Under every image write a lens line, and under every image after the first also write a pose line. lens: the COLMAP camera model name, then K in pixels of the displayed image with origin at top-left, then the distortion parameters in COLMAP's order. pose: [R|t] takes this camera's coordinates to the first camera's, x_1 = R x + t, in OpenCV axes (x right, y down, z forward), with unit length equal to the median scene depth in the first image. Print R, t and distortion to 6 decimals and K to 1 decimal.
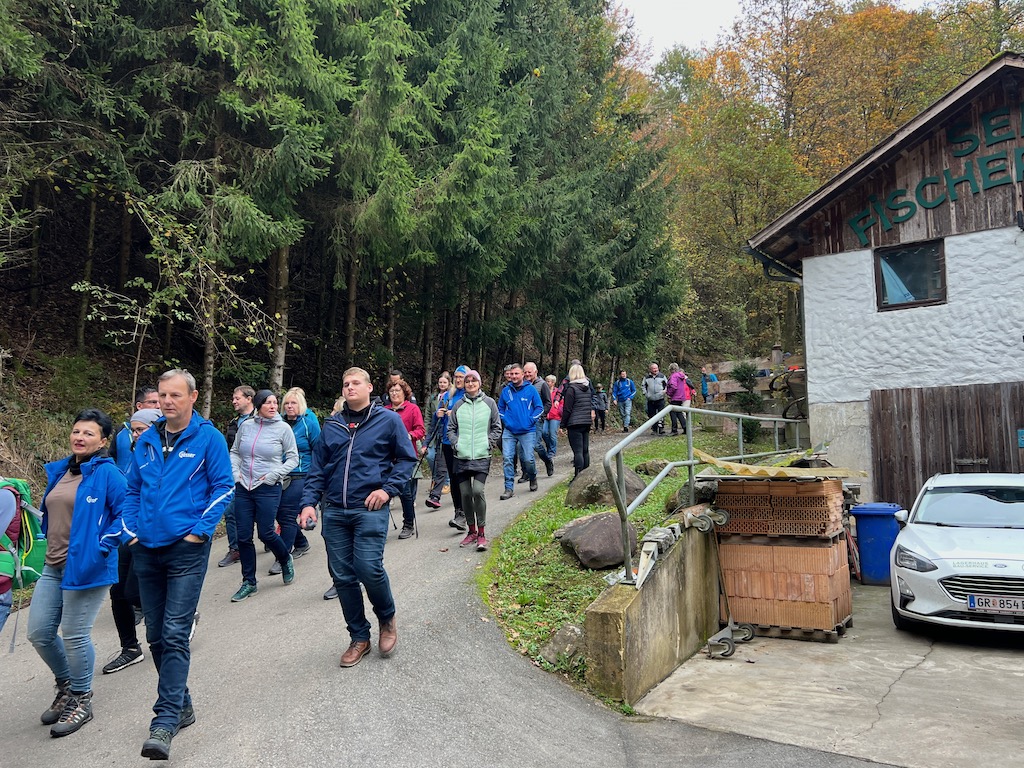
lens RADIAL K [[853.5, 0, 512.0], [0, 853.5, 384.0], [0, 0, 1]] dist [0.070852, -0.002335]
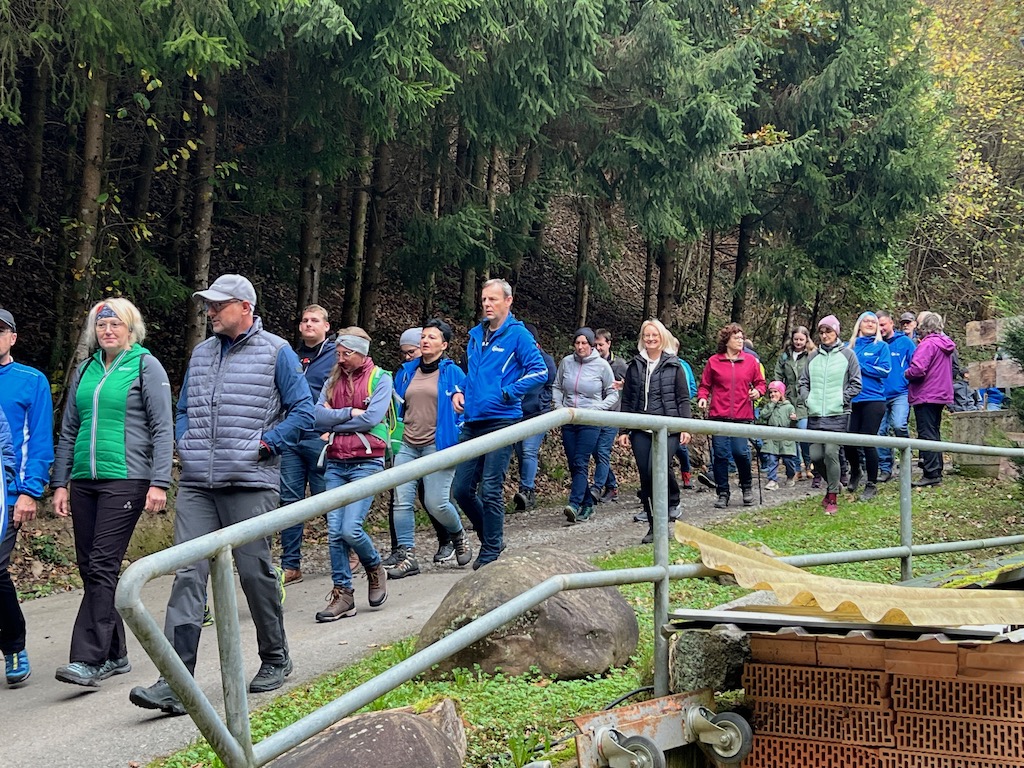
lens RADIAL K [[1654.3, 0, 512.0], [0, 1654.3, 384.0], [0, 0, 1]] dist [0.135732, -0.430231]
pose [[0.994115, 0.017894, -0.106843, 0.111124], [-0.016768, 0.999794, 0.011436, 0.003727], [0.107025, -0.009577, 0.994210, 0.160324]]
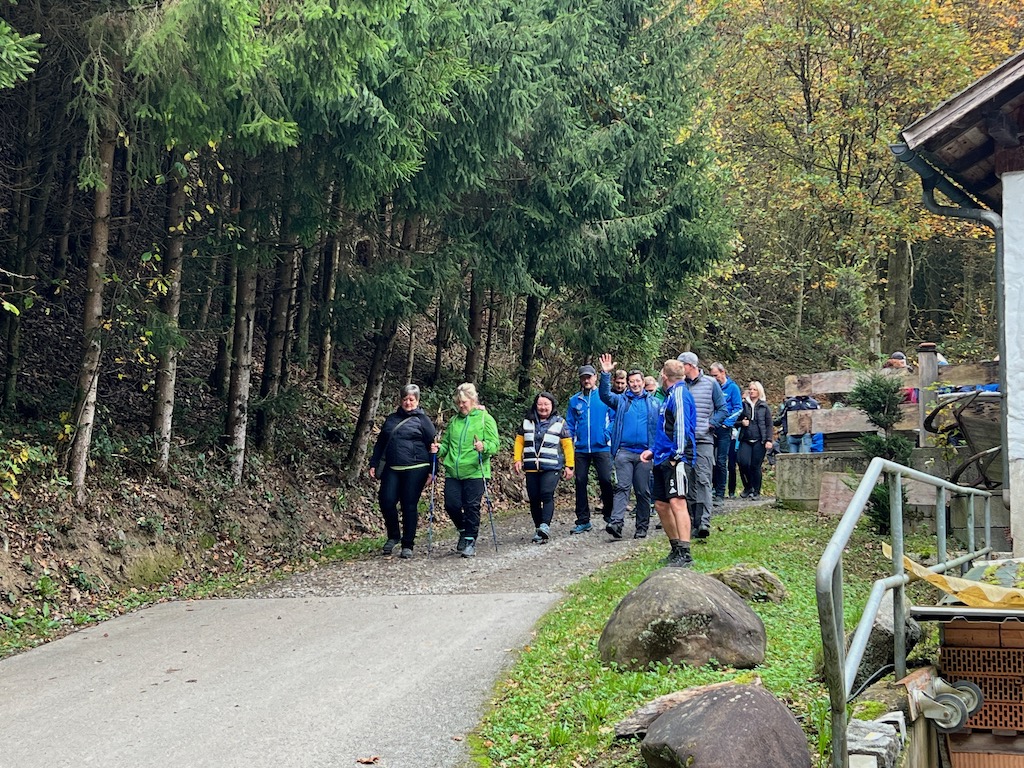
lens RADIAL K [[1654.3, 0, 512.0], [0, 1654.3, 384.0], [0, 0, 1]] dist [0.135732, -0.430231]
pose [[0.993373, 0.031401, 0.110566, -0.055537], [-0.029887, 0.999436, -0.015322, 0.002035], [-0.110985, 0.011916, 0.993751, 0.054045]]
